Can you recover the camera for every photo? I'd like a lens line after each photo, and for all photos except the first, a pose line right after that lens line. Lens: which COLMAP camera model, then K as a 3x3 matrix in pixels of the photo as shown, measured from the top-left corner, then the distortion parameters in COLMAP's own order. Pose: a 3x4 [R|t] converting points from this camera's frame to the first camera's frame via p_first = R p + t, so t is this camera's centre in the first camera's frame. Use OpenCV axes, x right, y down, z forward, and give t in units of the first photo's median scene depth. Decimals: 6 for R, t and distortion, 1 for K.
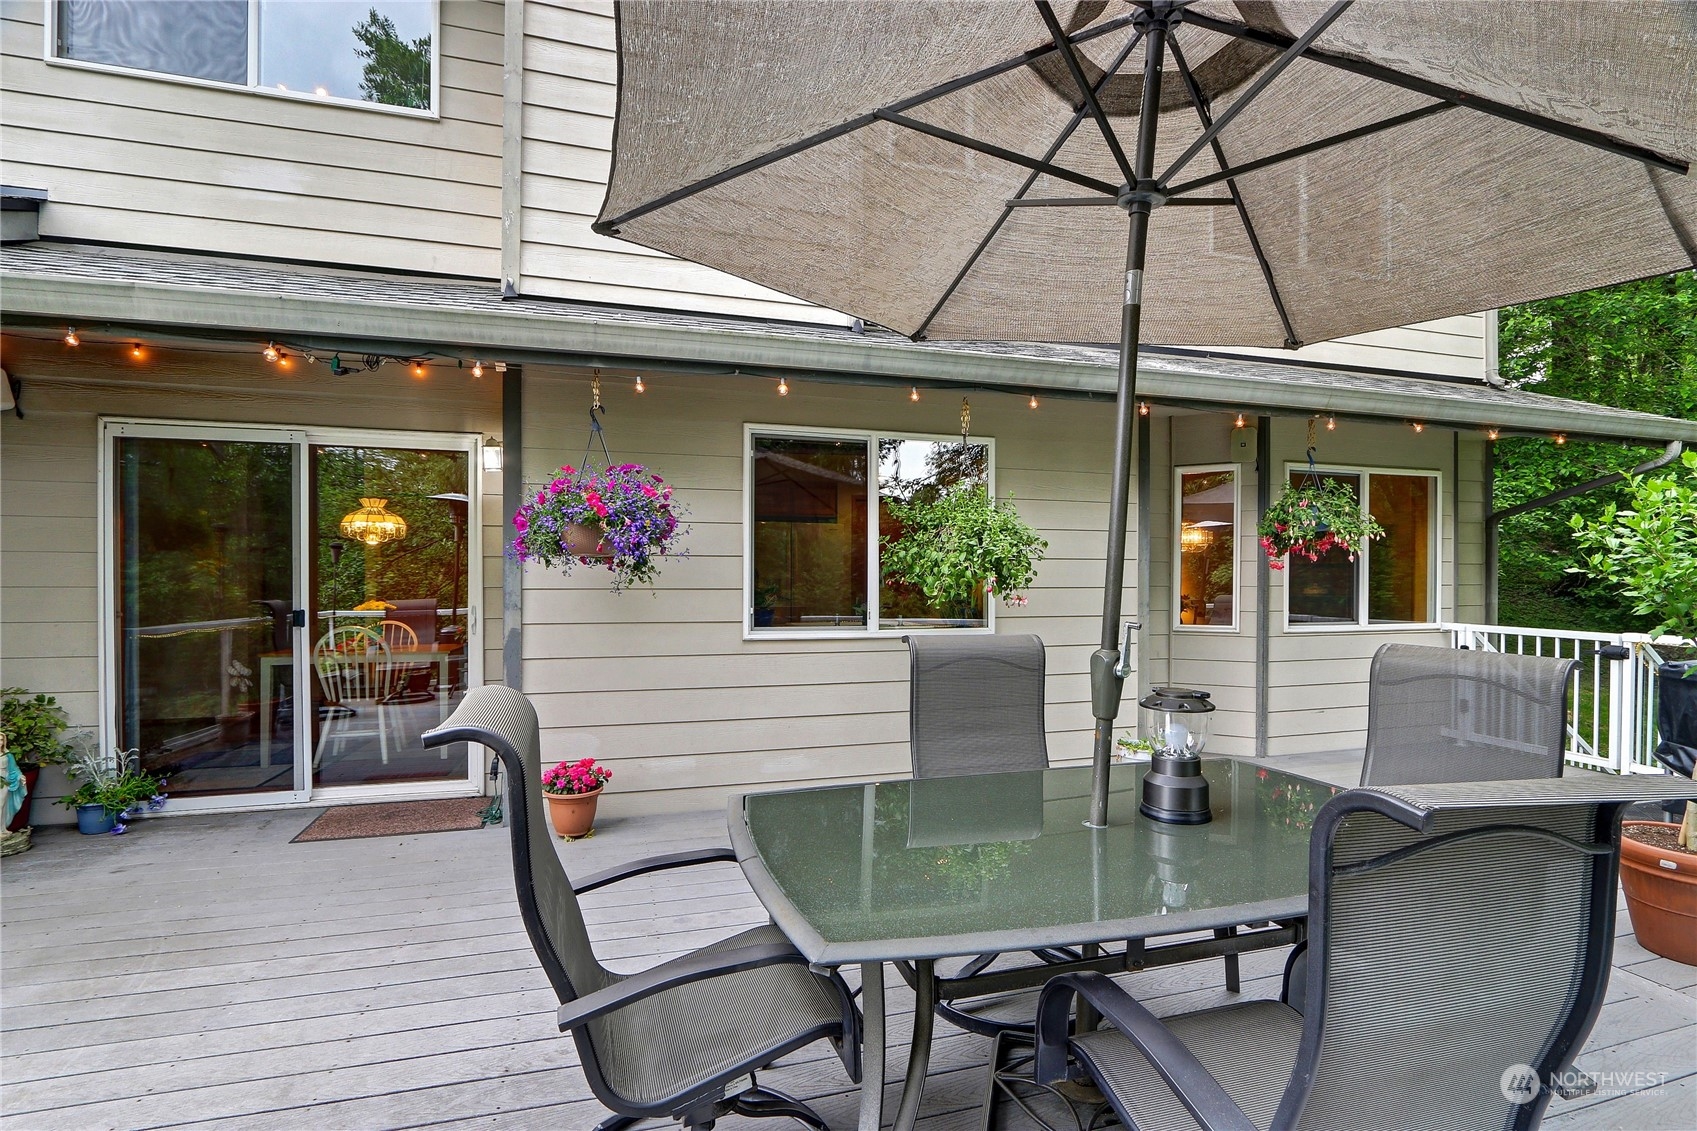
lens RADIAL K [[793.3, 0, 848.1], [0, 793.3, 587.0], [0, 0, 1]] dist [-0.001943, -0.000124]
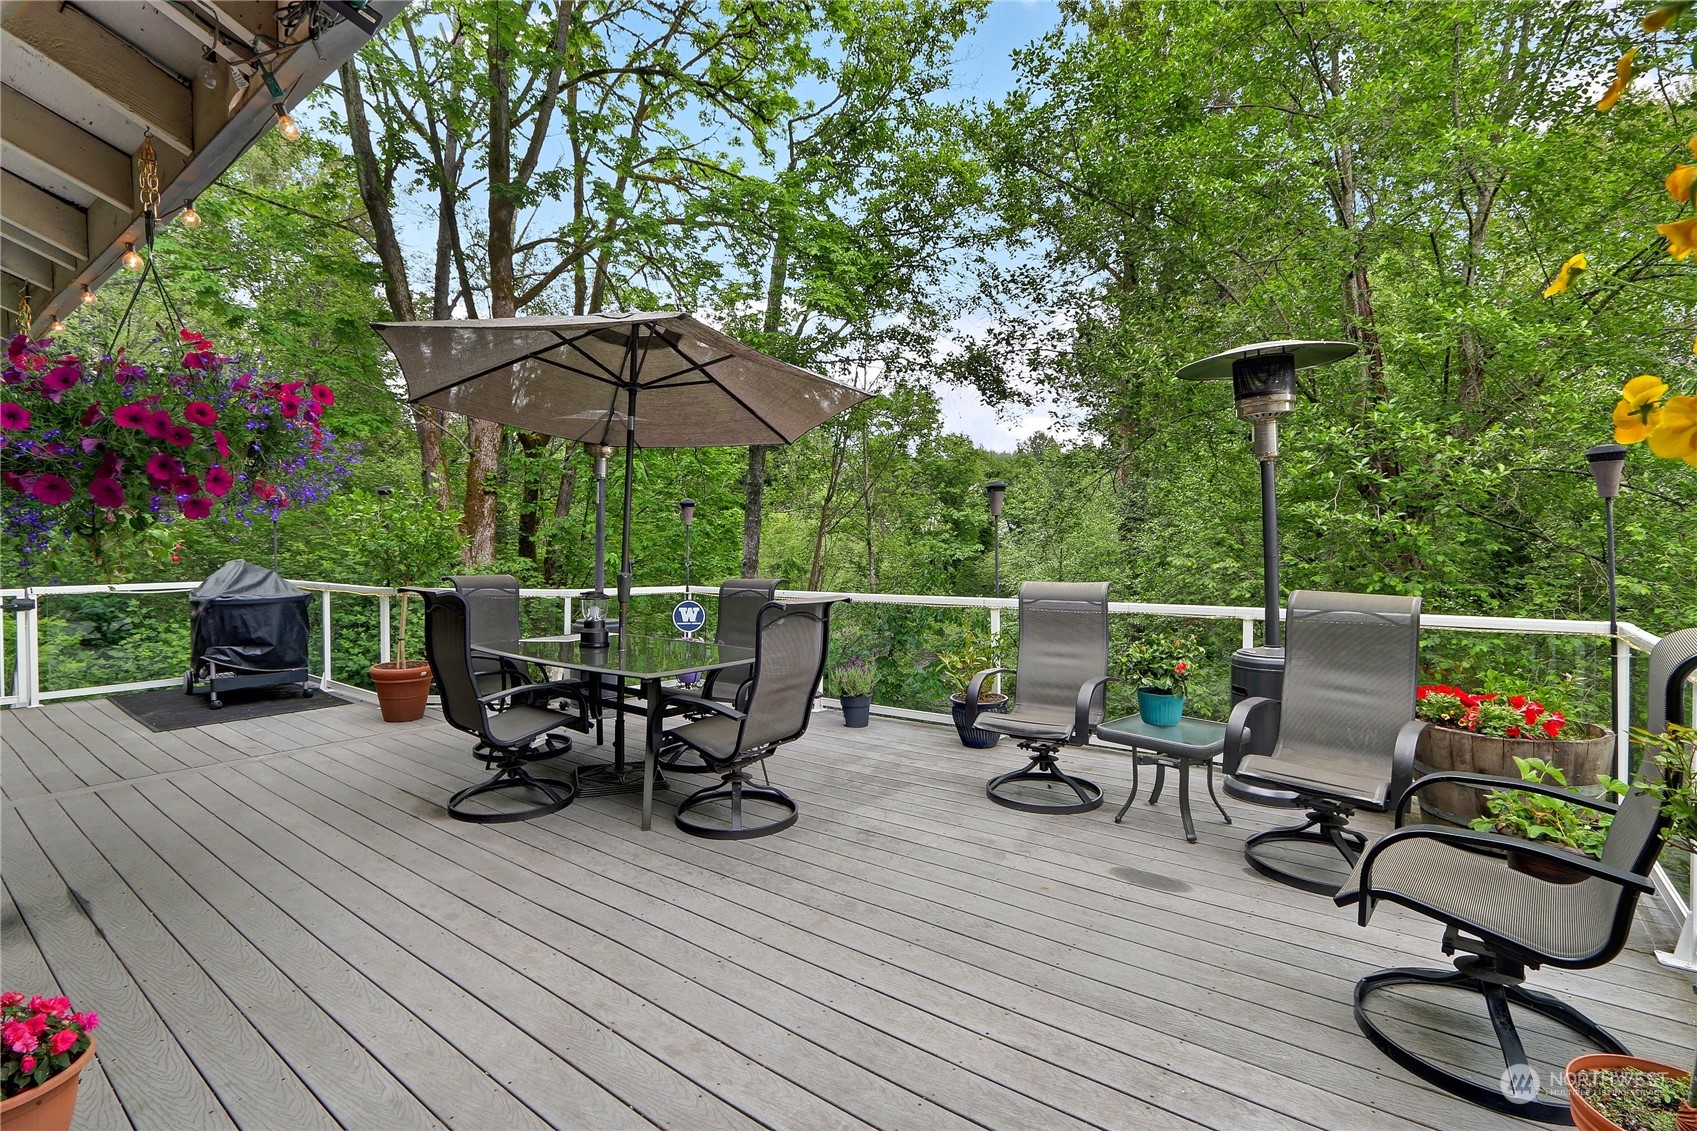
lens RADIAL K [[796.4, 0, 839.7], [0, 796.4, 543.4], [0, 0, 1]] dist [-0.000067, -0.000007]
pose [[-0.585133, -0.006780, 0.810909, -1.554811], [0.013864, 0.999735, 0.018363, -0.031295], [-0.810819, 0.021988, -0.584884, 1.487650]]
